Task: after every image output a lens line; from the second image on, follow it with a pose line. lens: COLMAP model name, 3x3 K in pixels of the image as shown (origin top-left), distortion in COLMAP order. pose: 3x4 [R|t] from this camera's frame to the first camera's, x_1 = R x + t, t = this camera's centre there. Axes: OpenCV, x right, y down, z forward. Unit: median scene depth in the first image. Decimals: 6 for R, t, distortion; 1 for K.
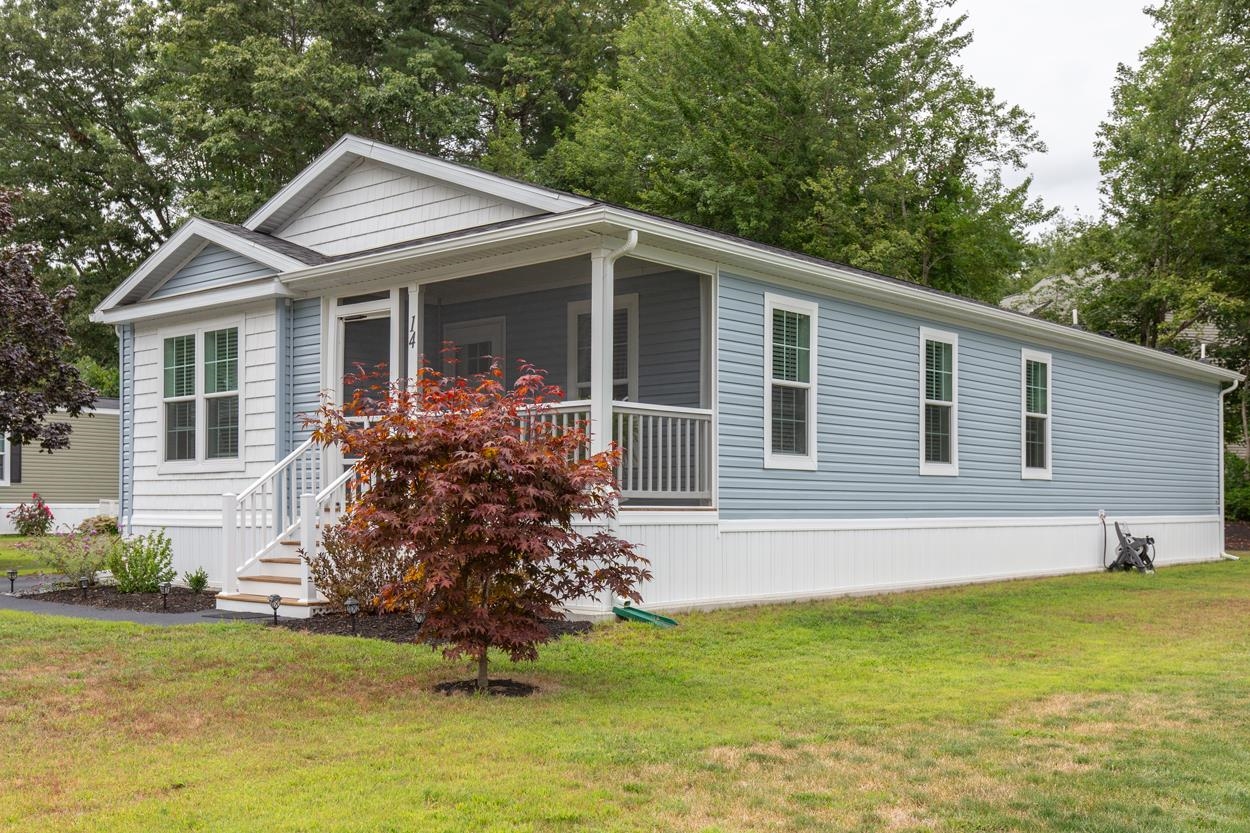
lens RADIAL K [[1387.6, 0, 590.4], [0, 1387.6, 461.5], [0, 0, 1]] dist [0.008977, 0.000000]
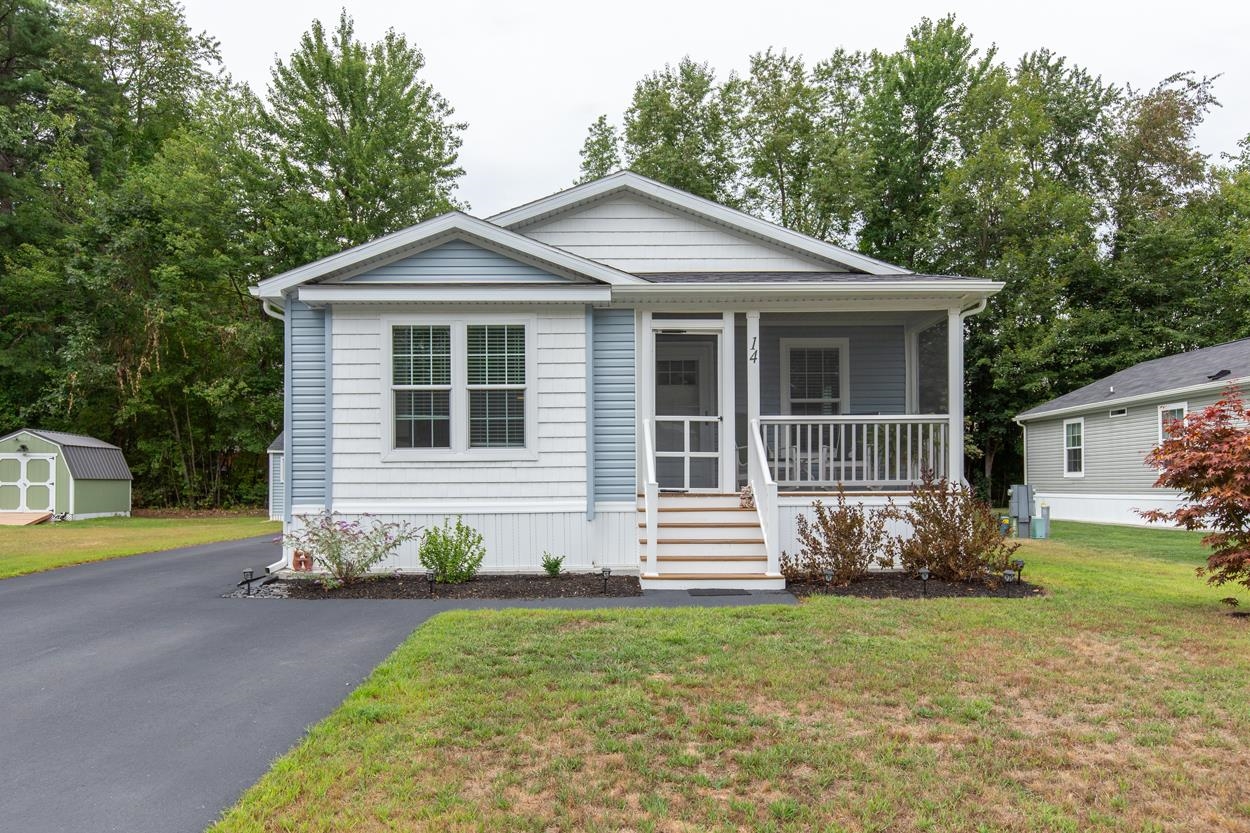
lens RADIAL K [[914.6, 0, 643.1], [0, 914.6, 454.2], [0, 0, 1]] dist [-0.014972, -0.003875]
pose [[0.724763, 0.019363, 0.688726, -0.650969], [-0.017248, 0.999802, -0.009958, 0.007223], [-0.688783, -0.004662, 0.724953, 0.416321]]
